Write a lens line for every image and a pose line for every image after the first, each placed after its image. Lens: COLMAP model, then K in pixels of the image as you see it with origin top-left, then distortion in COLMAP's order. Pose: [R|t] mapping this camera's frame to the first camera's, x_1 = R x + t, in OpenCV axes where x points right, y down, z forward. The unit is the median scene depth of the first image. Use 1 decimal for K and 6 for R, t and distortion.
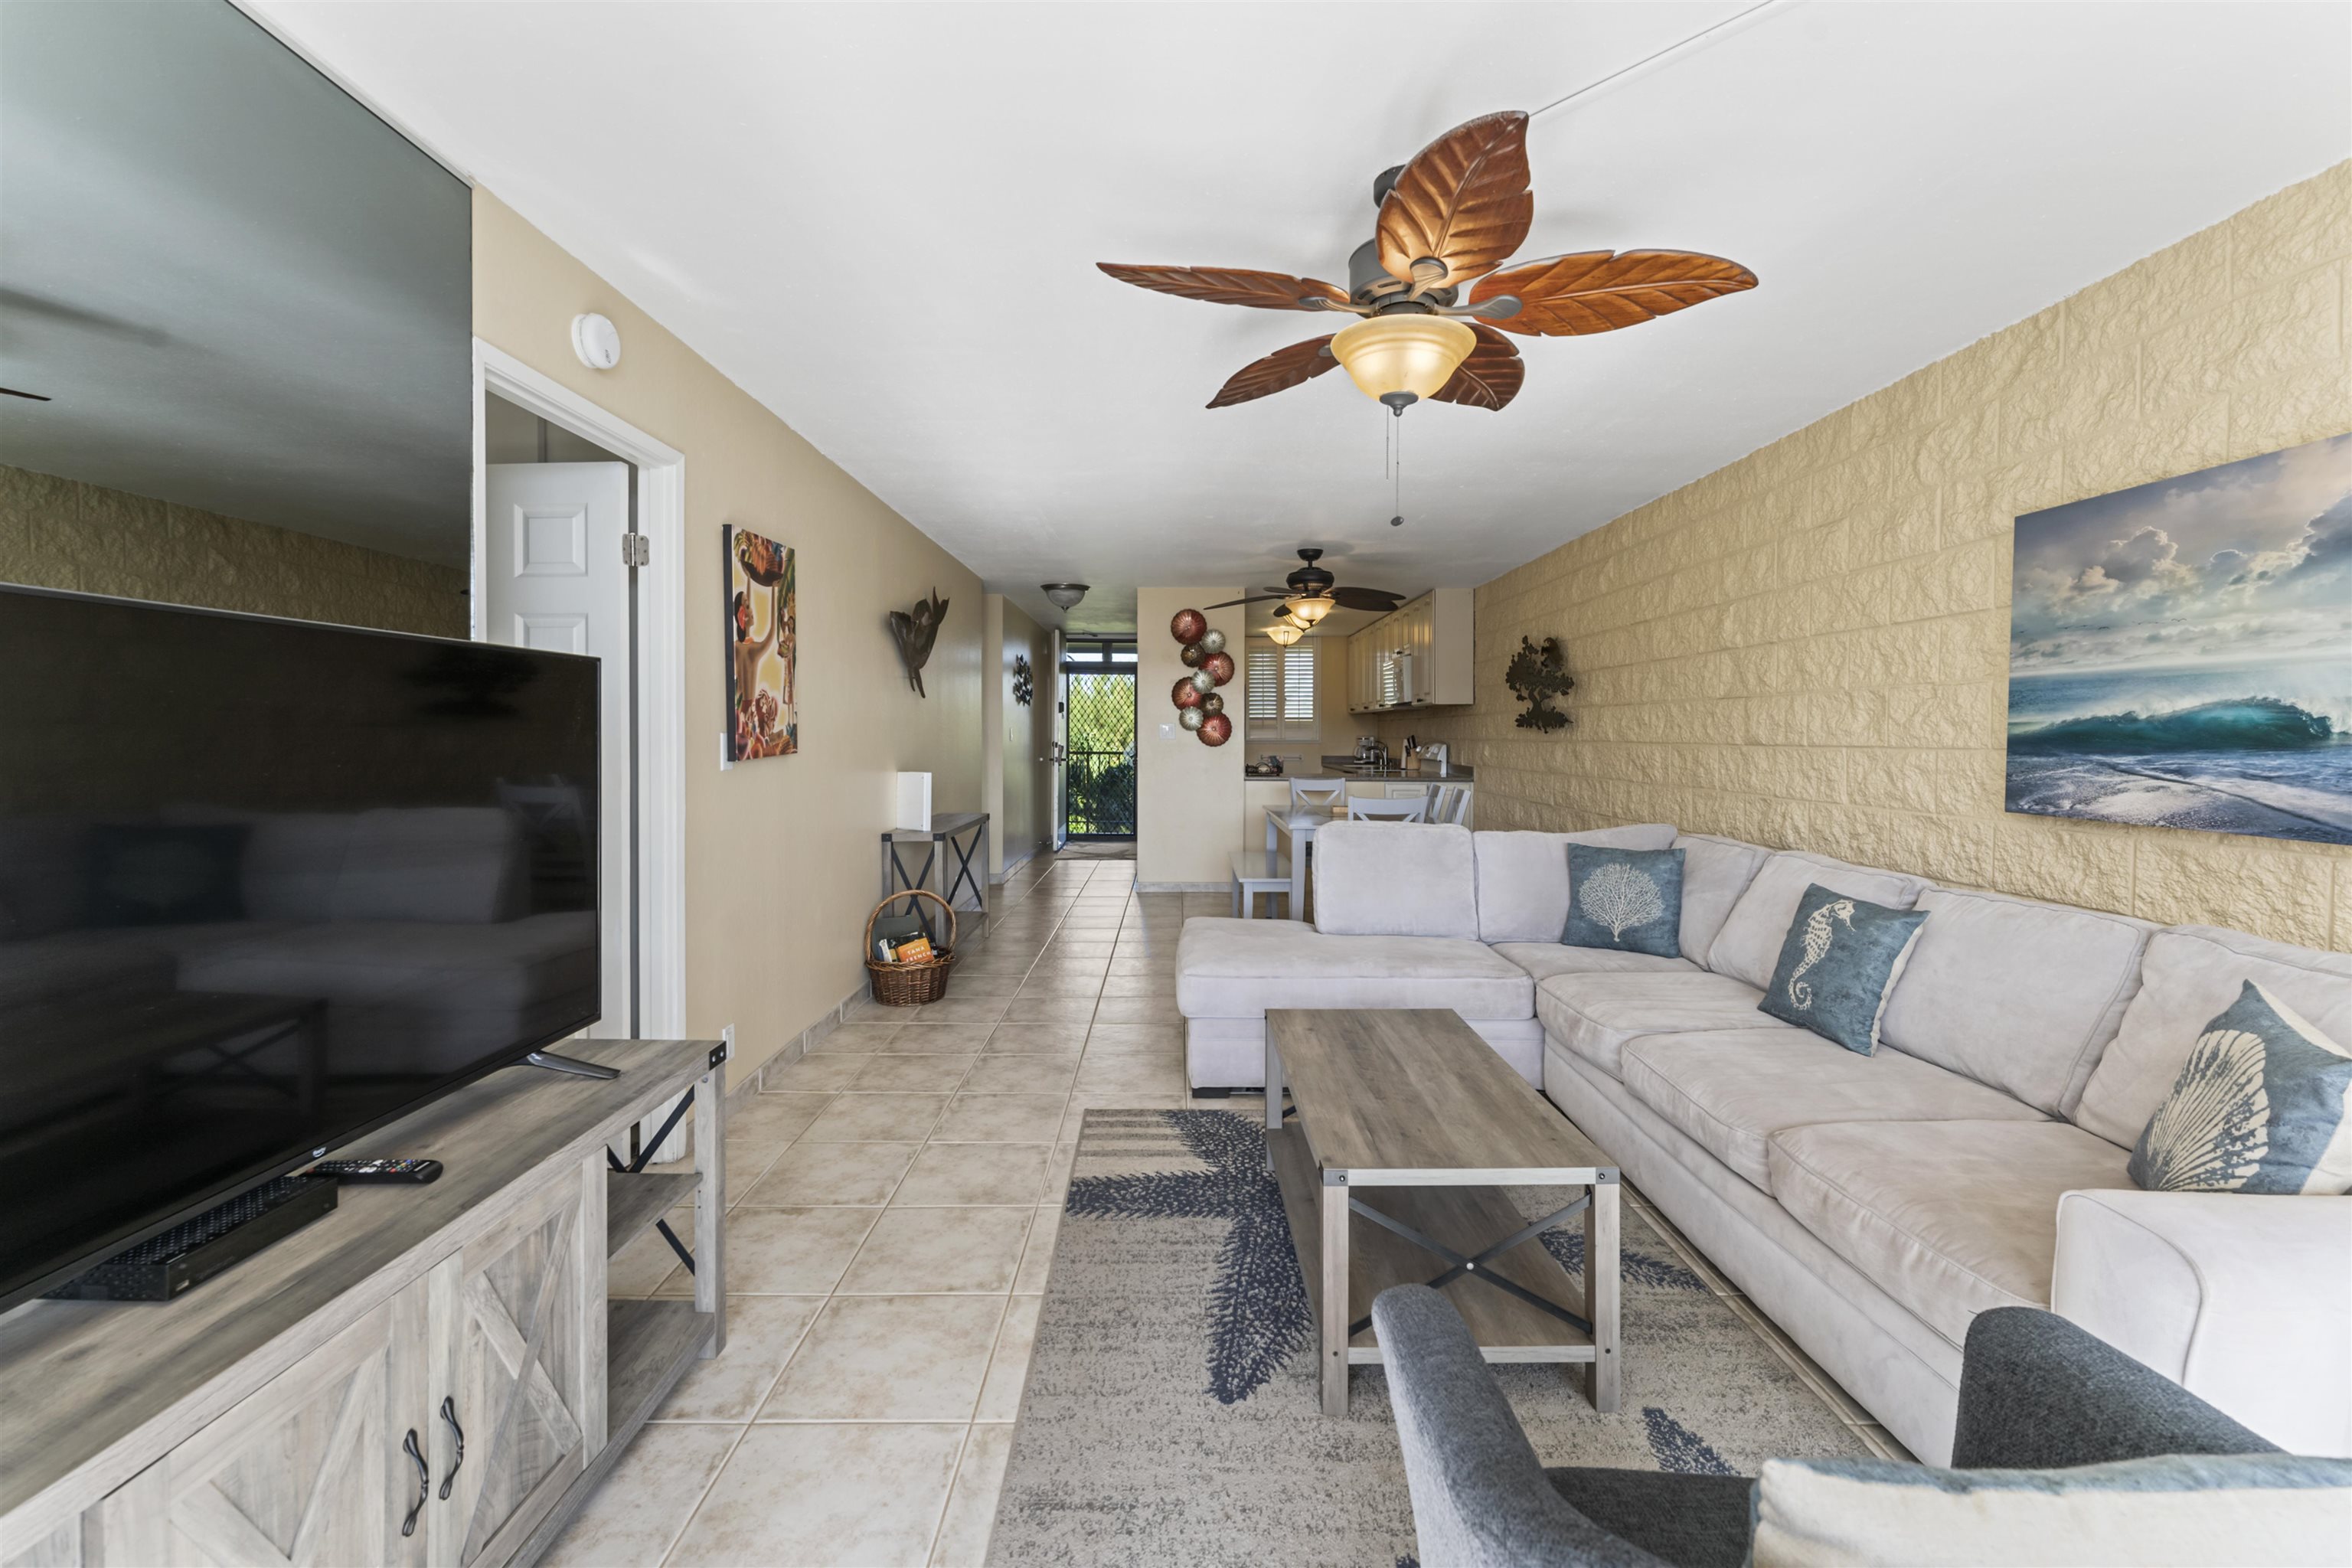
lens RADIAL K [[971.1, 0, 1144.2], [0, 971.1, 743.8], [0, 0, 1]] dist [-0.002418, 0.001469]
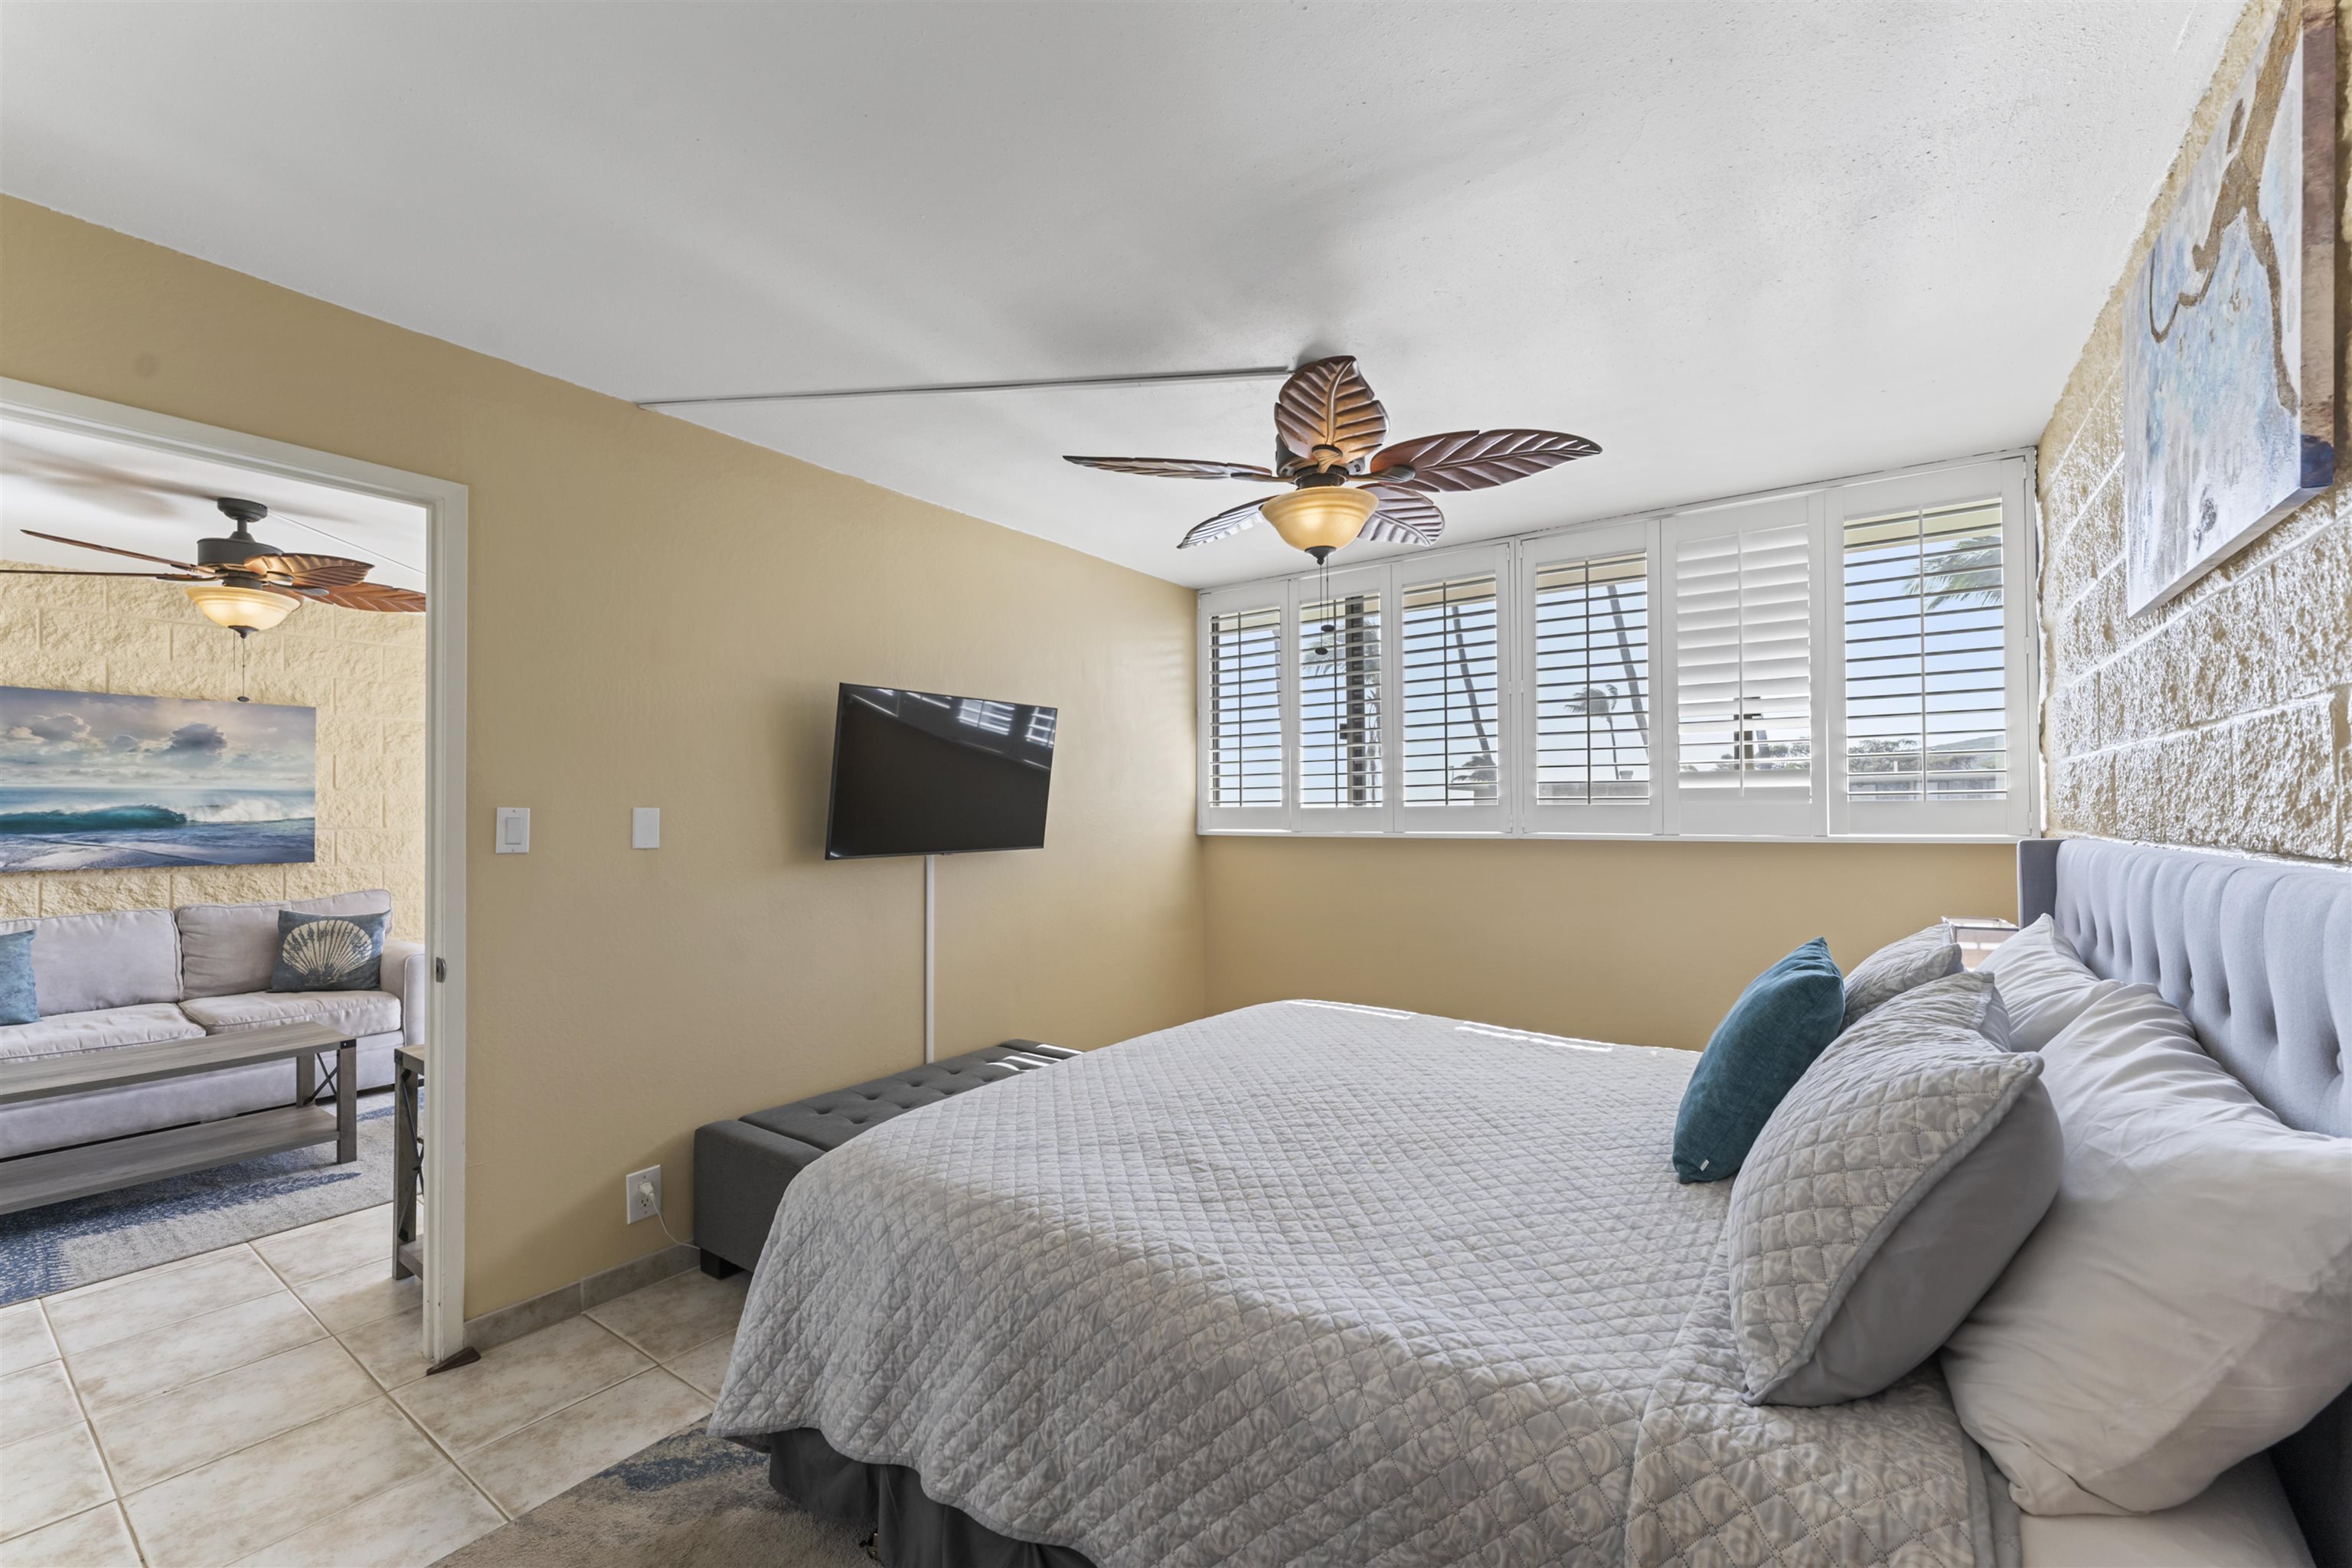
lens RADIAL K [[971.1, 0, 1175.3], [0, 971.1, 792.7], [0, 0, 1]] dist [-0.002418, 0.001469]
pose [[-0.811691, 0.011637, 0.583972, -1.934304], [0.007674, 0.999928, -0.009260, -0.034878], [-0.584037, -0.003034, -0.811721, 1.335933]]
